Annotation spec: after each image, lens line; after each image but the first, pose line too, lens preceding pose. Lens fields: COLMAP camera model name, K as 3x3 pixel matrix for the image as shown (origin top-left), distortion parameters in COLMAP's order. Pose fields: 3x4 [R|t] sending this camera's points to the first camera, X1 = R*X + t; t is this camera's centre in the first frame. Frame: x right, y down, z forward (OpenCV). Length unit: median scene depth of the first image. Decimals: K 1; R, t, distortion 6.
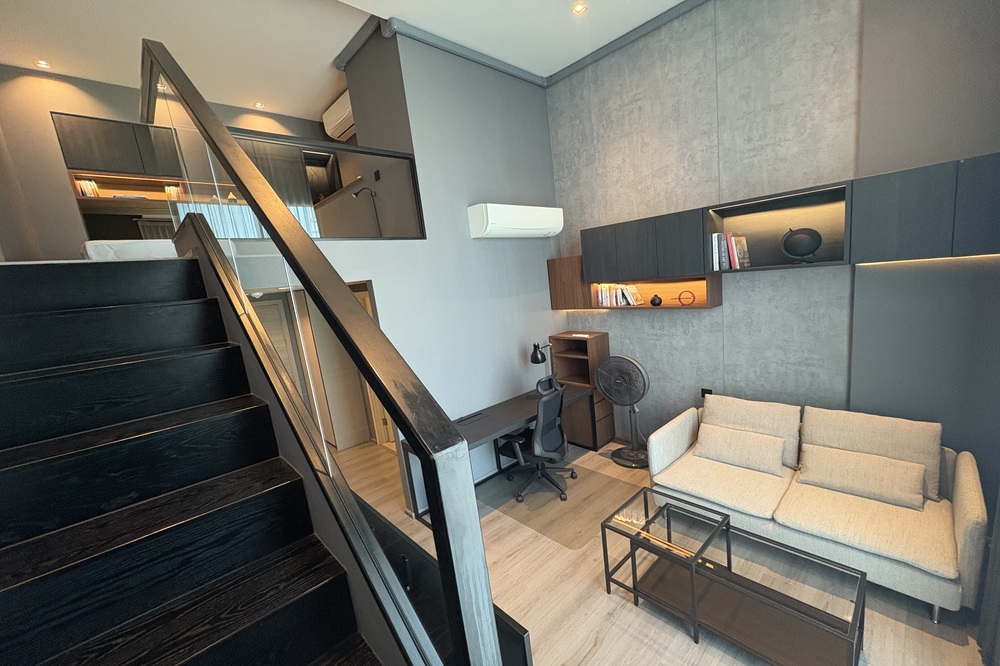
lens RADIAL K [[385.9, 0, 484.4], [0, 385.9, 342.9], [0, 0, 1]] dist [0.001232, 0.000063]
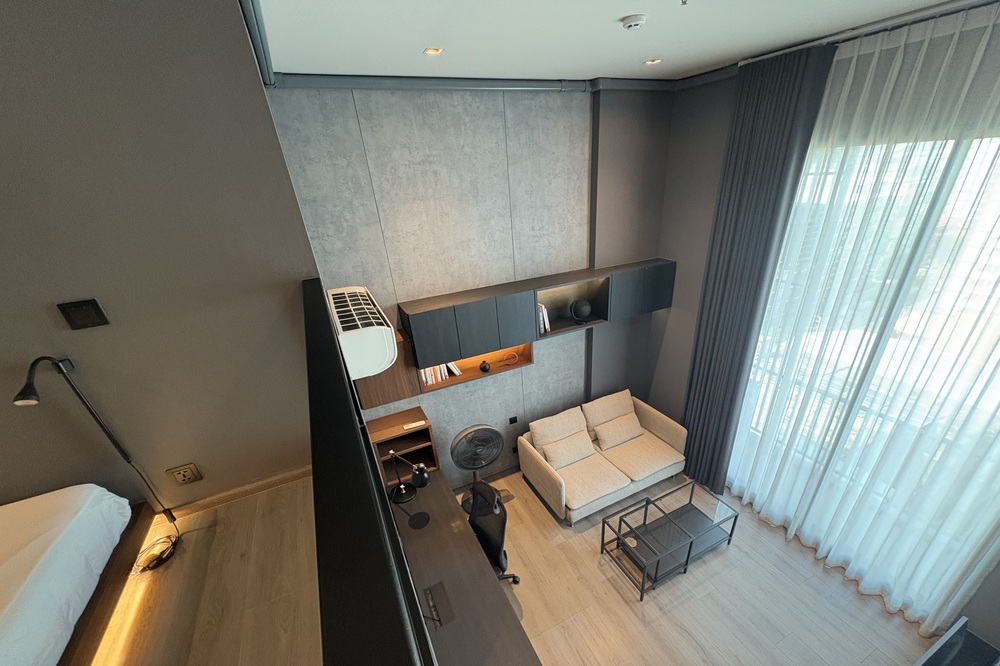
lens RADIAL K [[410.1, 0, 500.6], [0, 410.1, 345.7], [0, 0, 1]] dist [-0.000606, 0.000325]
pose [[0.285551, -0.348306, 0.892829, -0.574422], [0.189682, 0.933729, 0.303597, -0.548656], [-0.939405, 0.082661, 0.332695, 0.646985]]
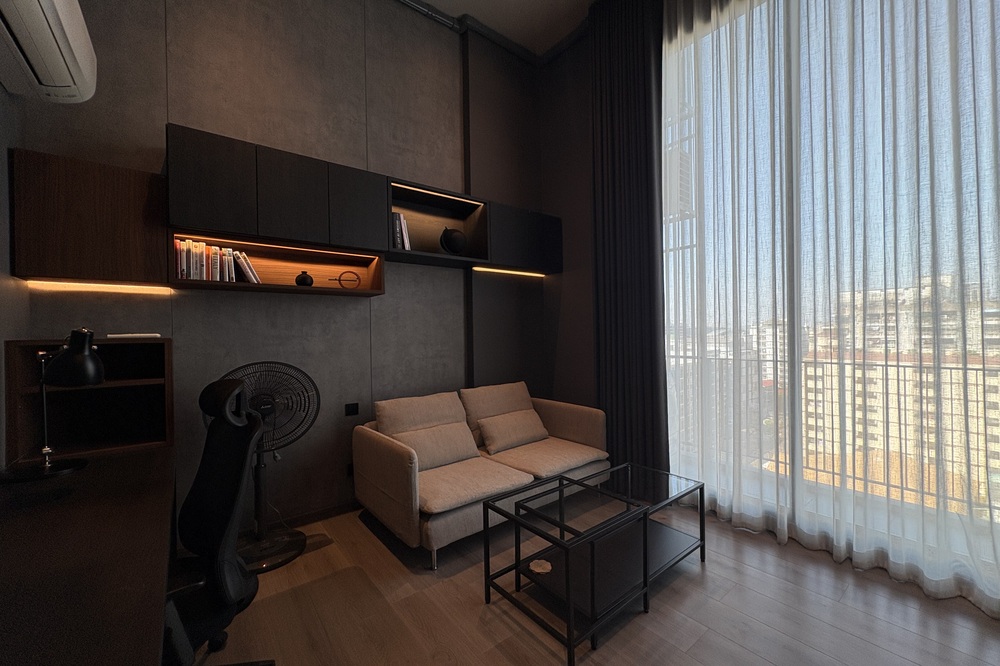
lens RADIAL K [[394.7, 0, 505.1], [0, 394.7, 319.2], [0, 0, 1]] dist [0.000401, 0.000085]
pose [[0.059574, 0.132327, 0.989414, -0.245022], [0.165826, 0.976091, -0.140530, 0.129151], [-0.984354, 0.172443, 0.036206, 0.702334]]
